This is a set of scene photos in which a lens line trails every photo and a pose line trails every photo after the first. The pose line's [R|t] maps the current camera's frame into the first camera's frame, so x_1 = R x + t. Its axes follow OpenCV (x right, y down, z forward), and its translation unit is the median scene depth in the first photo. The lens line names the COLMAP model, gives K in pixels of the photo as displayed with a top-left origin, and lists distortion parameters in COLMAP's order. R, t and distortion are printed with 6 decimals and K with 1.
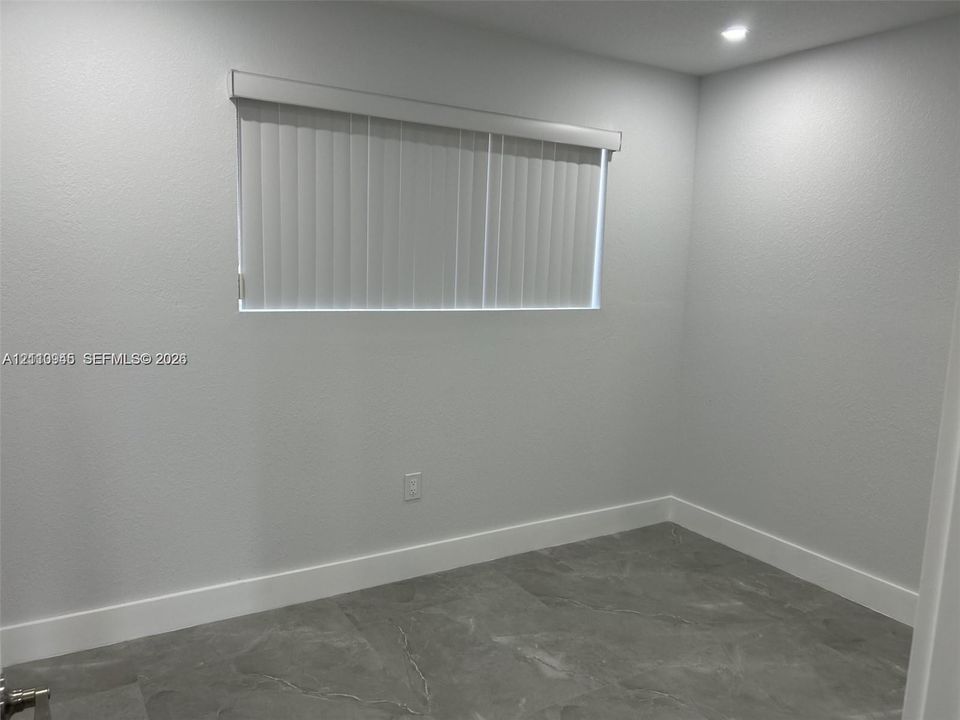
lens RADIAL K [[721.6, 0, 475.9], [0, 721.6, 362.0], [0, 0, 1]] dist [0.083617, -0.108823]
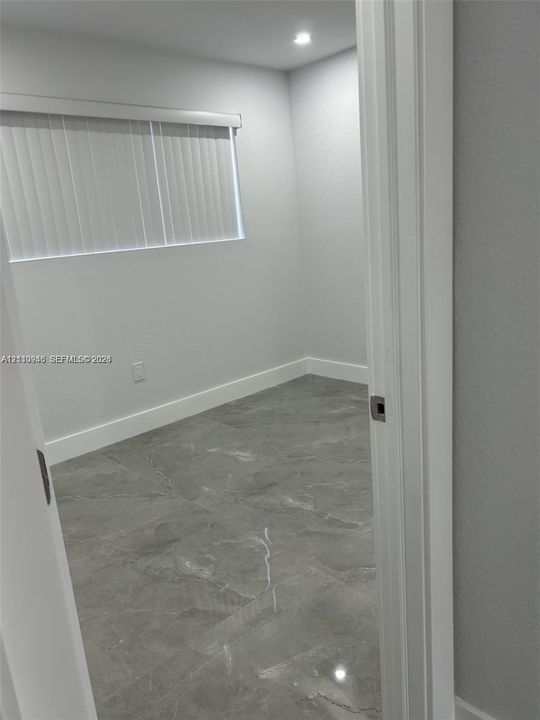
lens RADIAL K [[541.2, 0, 270.0], [0, 541.2, 360.0], [0, 0, 1]] dist [0.083617, -0.108823]
pose [[0.972000, -0.160228, 0.171884, -0.012887], [0.143105, 0.983815, 0.107840, 0.067803], [-0.186381, -0.080223, 0.979197, -0.147035]]
